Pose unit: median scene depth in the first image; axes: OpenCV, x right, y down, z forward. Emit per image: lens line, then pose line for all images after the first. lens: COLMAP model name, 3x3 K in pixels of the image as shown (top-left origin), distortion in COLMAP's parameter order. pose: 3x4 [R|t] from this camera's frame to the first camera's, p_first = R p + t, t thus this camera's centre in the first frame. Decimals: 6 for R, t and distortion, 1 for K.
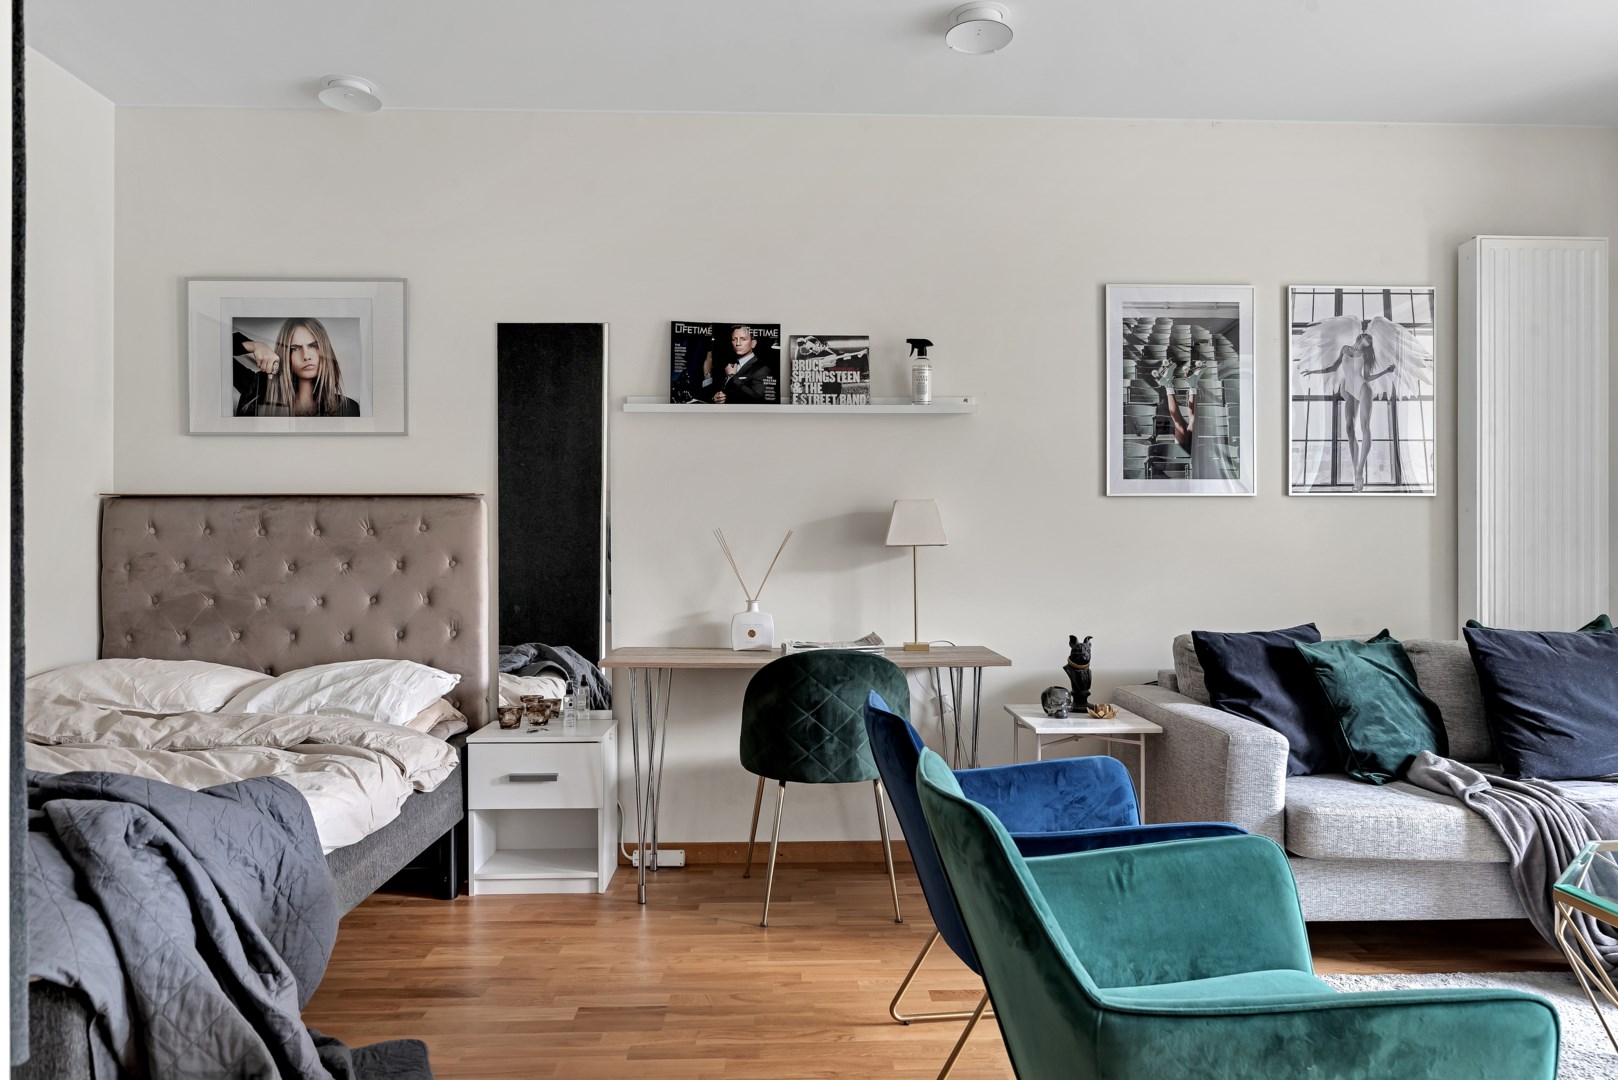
lens RADIAL K [[1212.2, 0, 837.2], [0, 1212.2, 551.2], [0, 0, 1]] dist [-0.003503, 0.006154]
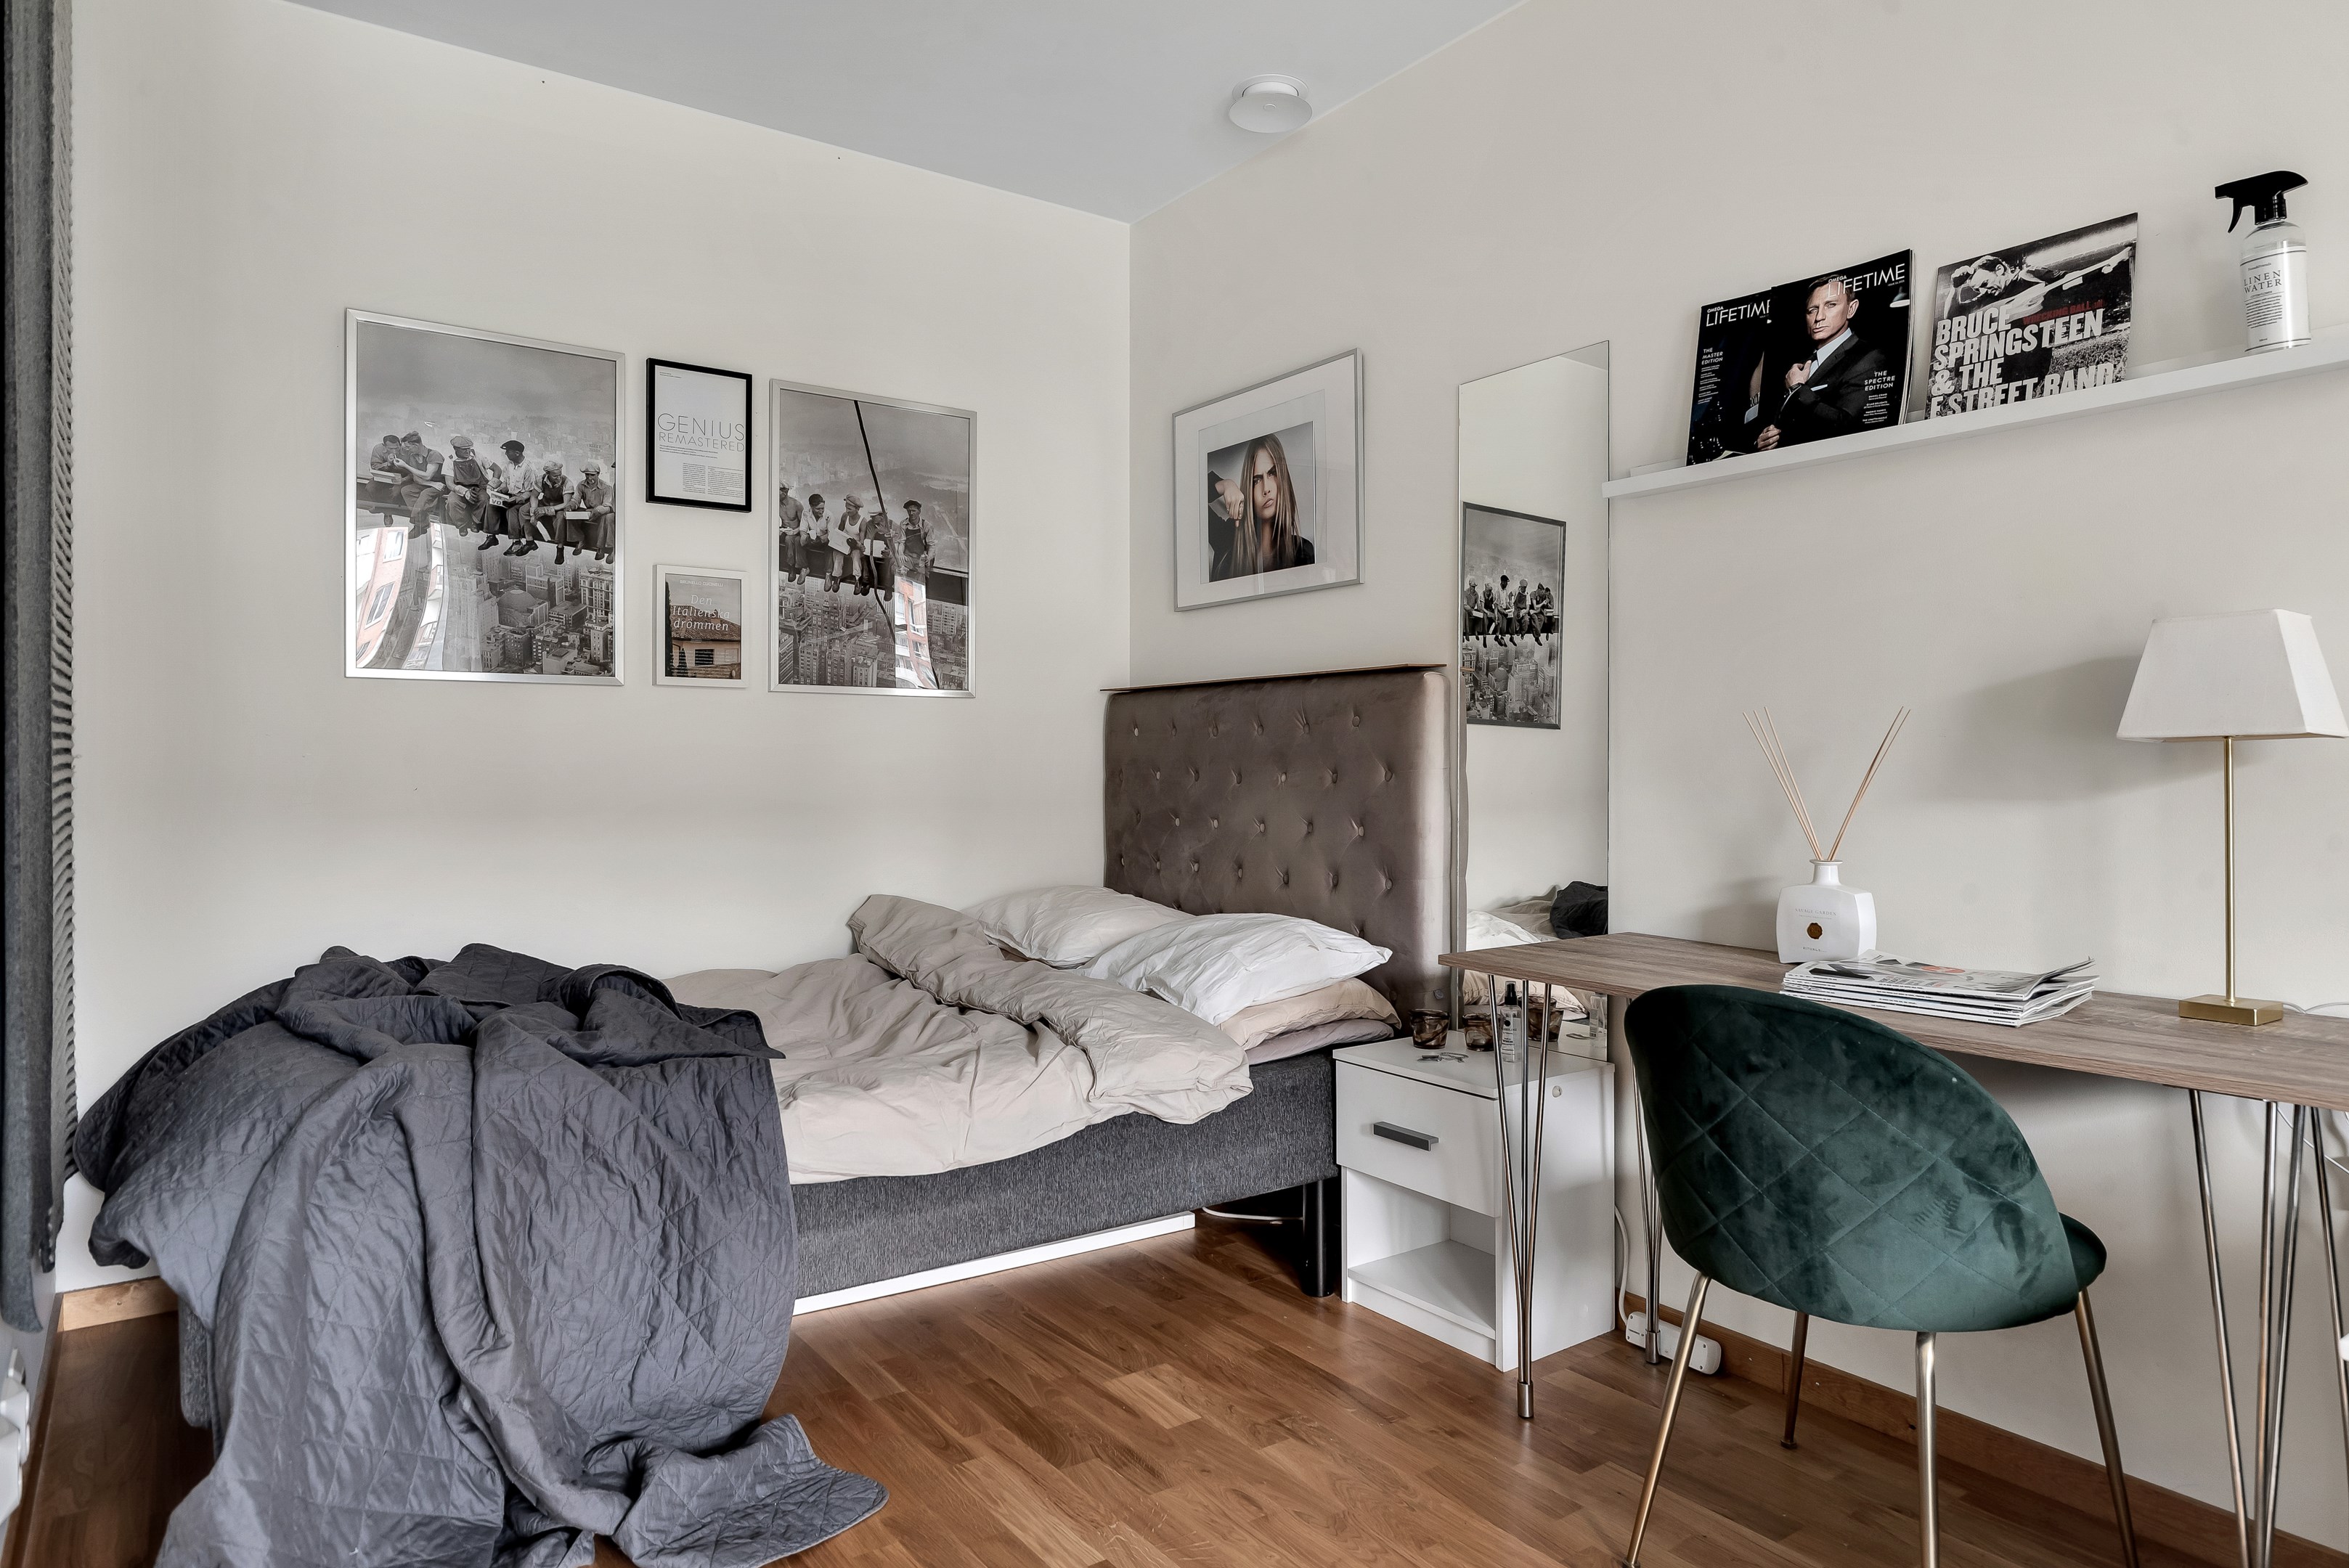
lens RADIAL K [[1454.7, 0, 1205.0], [0, 1454.7, 768.5], [0, 0, 1]] dist [-0.006305, 0.001108]
pose [[0.517600, 0.004517, -0.855611, 0.283215], [0.000541, 0.999984, 0.005606, 0.002245], [0.855623, -0.003365, 0.517589, 0.503223]]
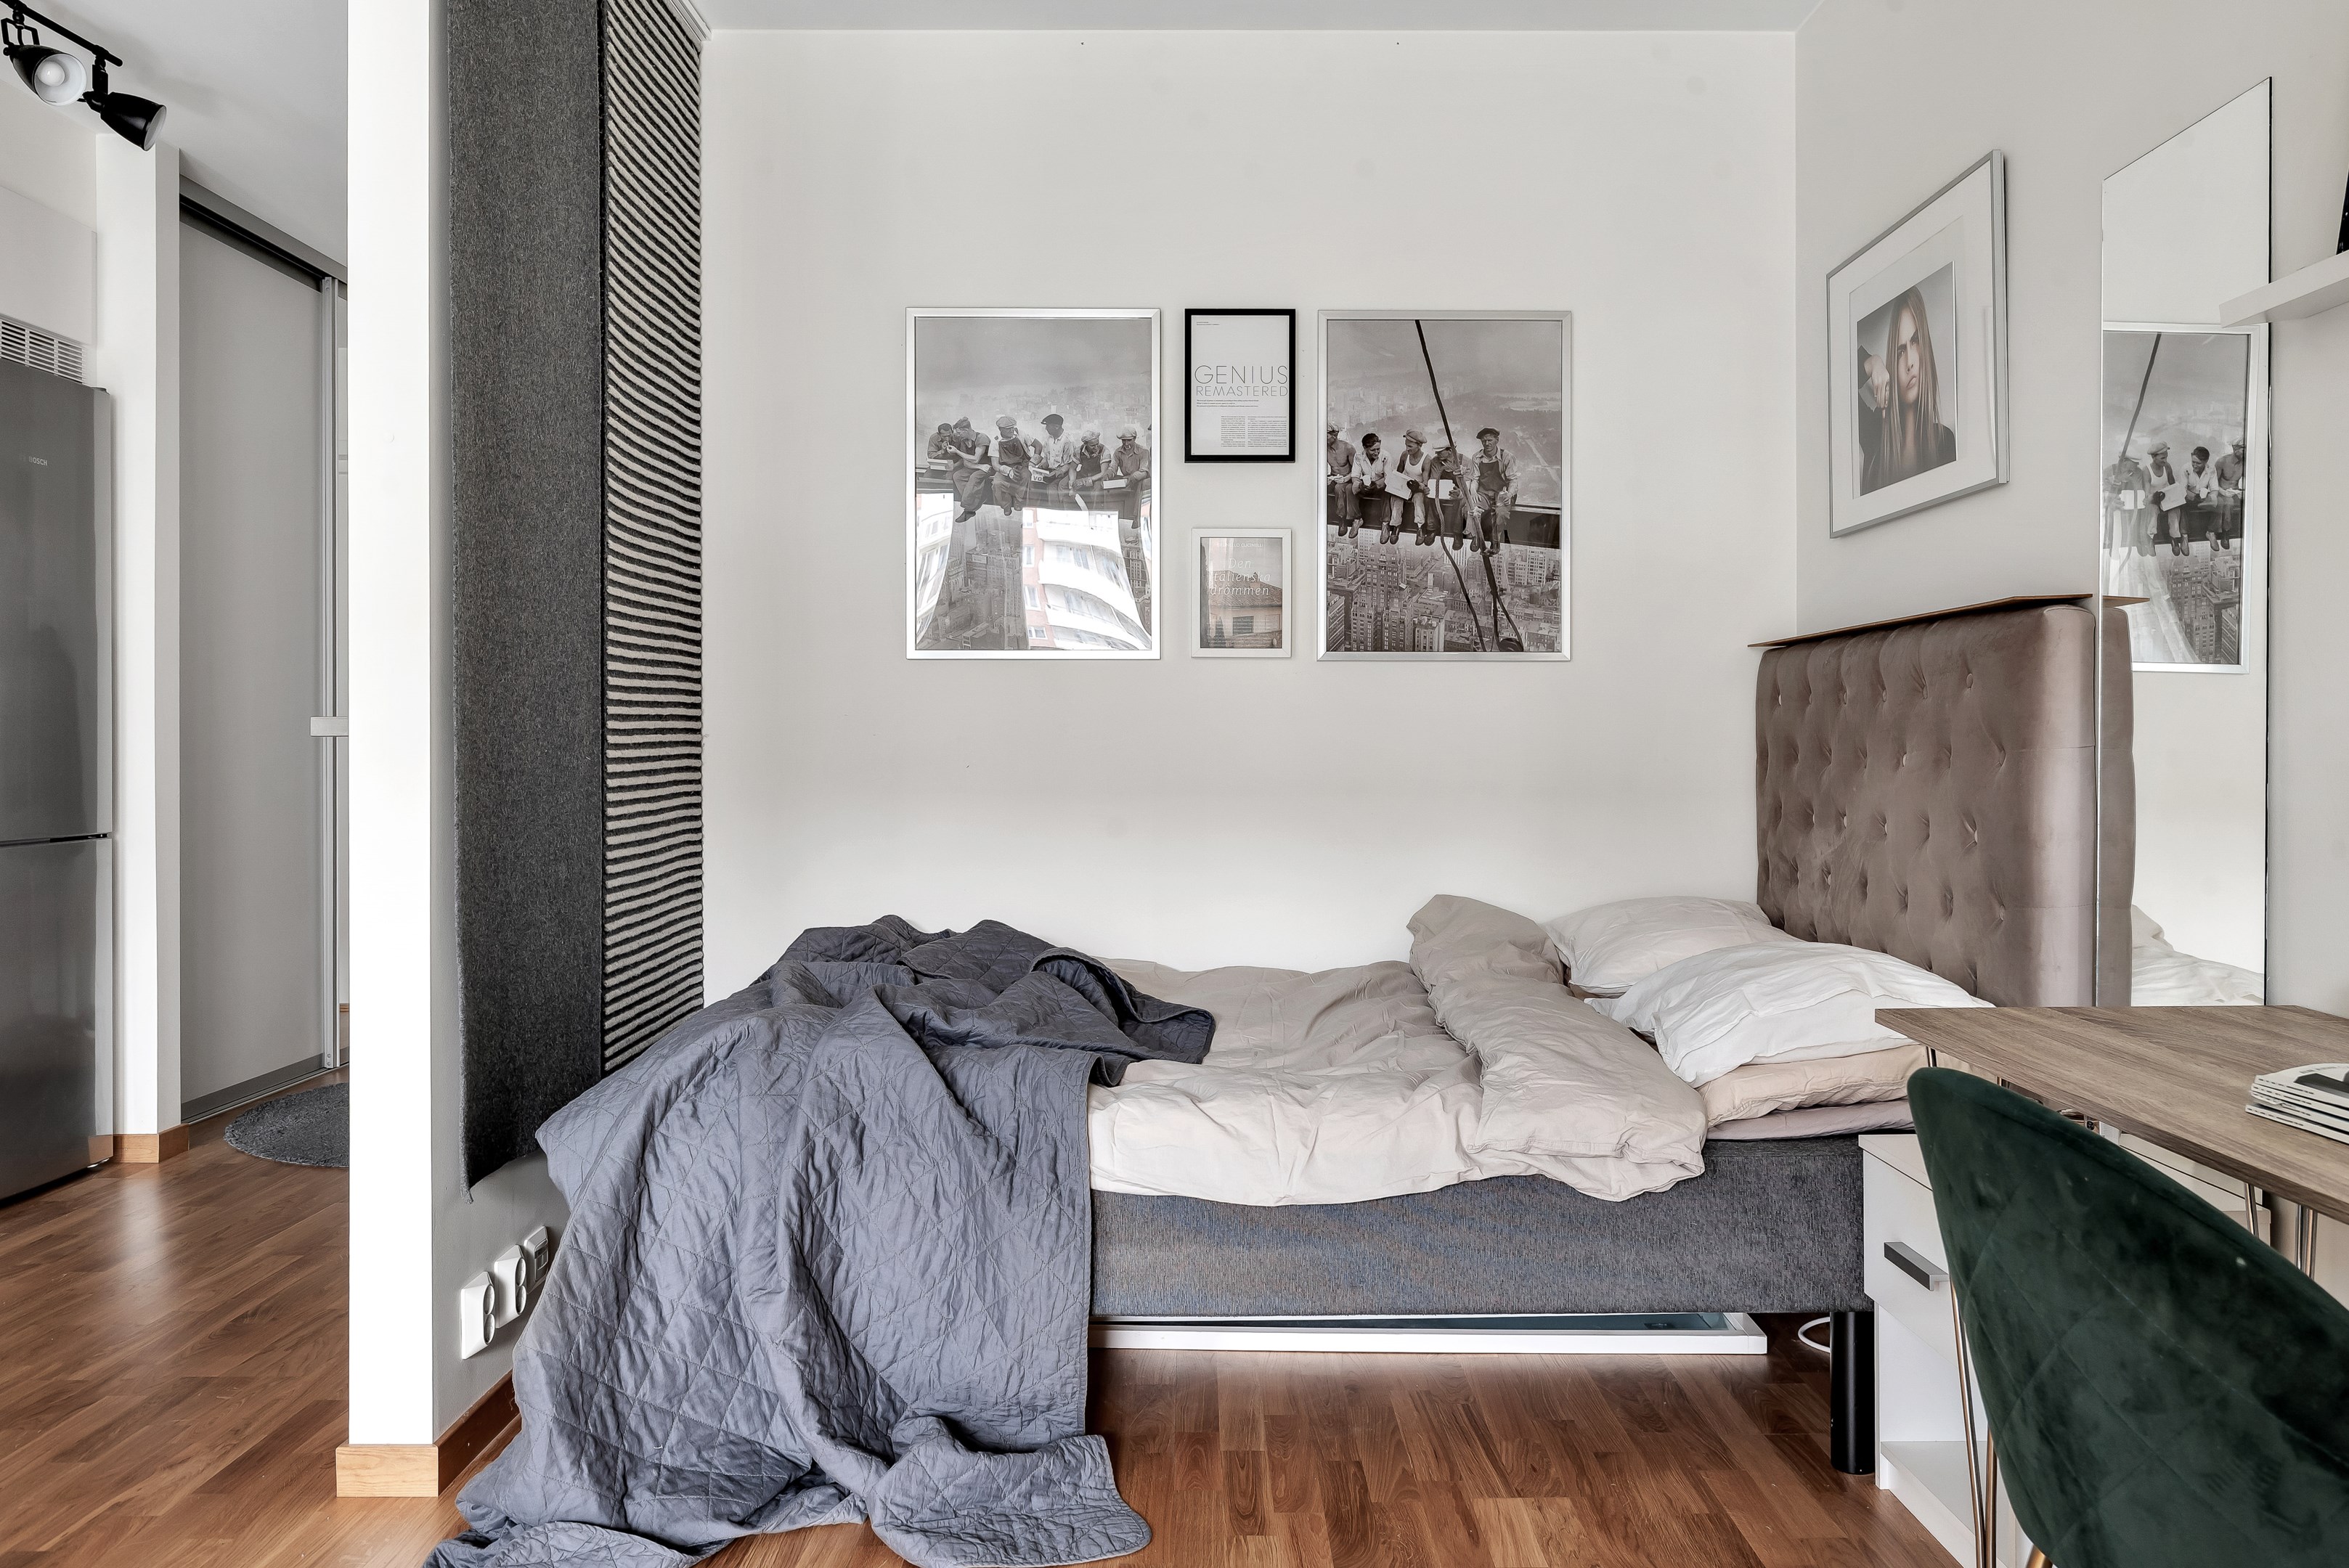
lens RADIAL K [[1786.6, 0, 1174.4], [0, 1786.6, 743.1], [0, 0, 1]] dist [-0.004771, 0.001469]
pose [[-0.091946, 0.001673, -0.995763, 0.357810], [0.002329, 0.999996, 0.001465, 0.003306], [0.995761, -0.002184, -0.091949, 0.733011]]
